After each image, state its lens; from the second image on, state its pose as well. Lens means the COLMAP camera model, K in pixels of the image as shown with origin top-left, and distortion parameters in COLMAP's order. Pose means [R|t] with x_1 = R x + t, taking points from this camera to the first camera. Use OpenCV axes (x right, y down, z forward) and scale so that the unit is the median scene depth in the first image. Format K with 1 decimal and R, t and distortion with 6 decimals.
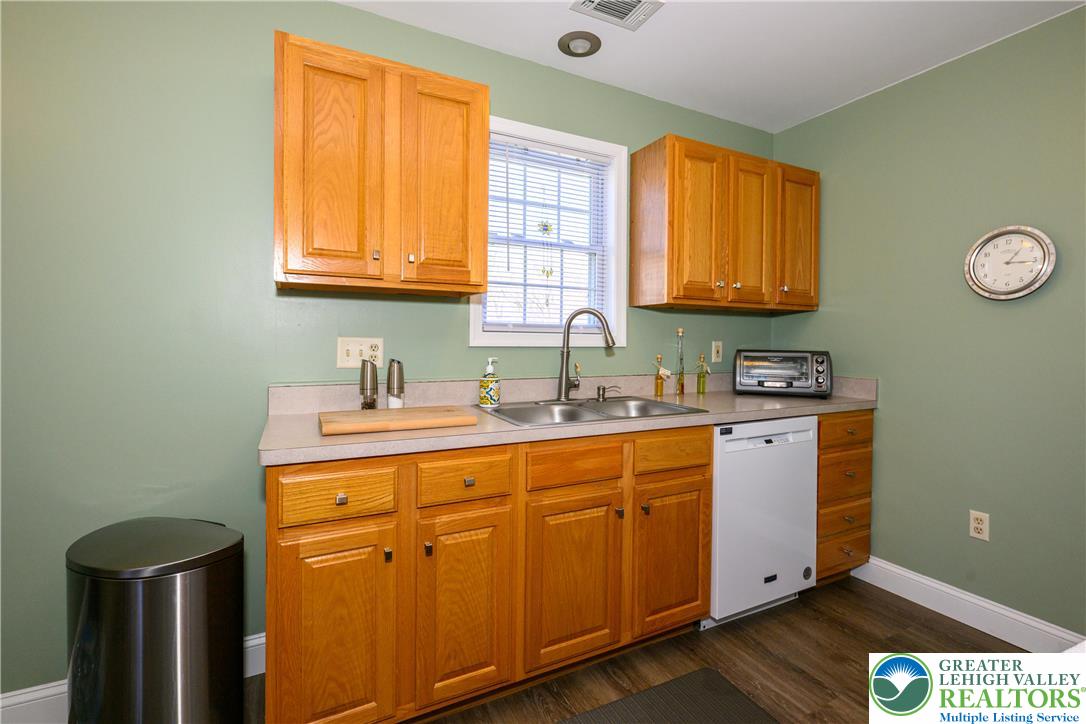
lens RADIAL K [[557.7, 0, 564.9], [0, 557.7, 345.4], [0, 0, 1]] dist [0.002538, 0.000151]
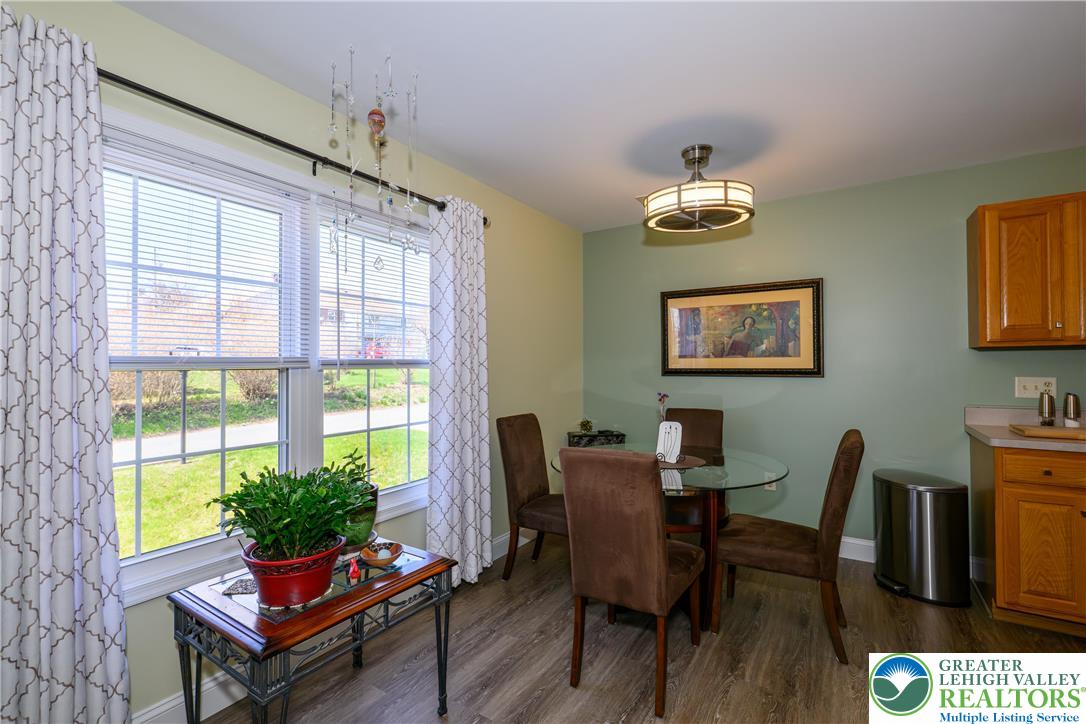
lens RADIAL K [[501.7, 0, 517.6], [0, 501.7, 362.0], [0, 0, 1]] dist [0.001060, 0.000294]
pose [[0.494724, -0.019821, -0.868824, 0.110753], [0.002581, 0.999769, -0.021339, -0.031119], [0.869046, 0.008314, 0.494661, -0.869153]]
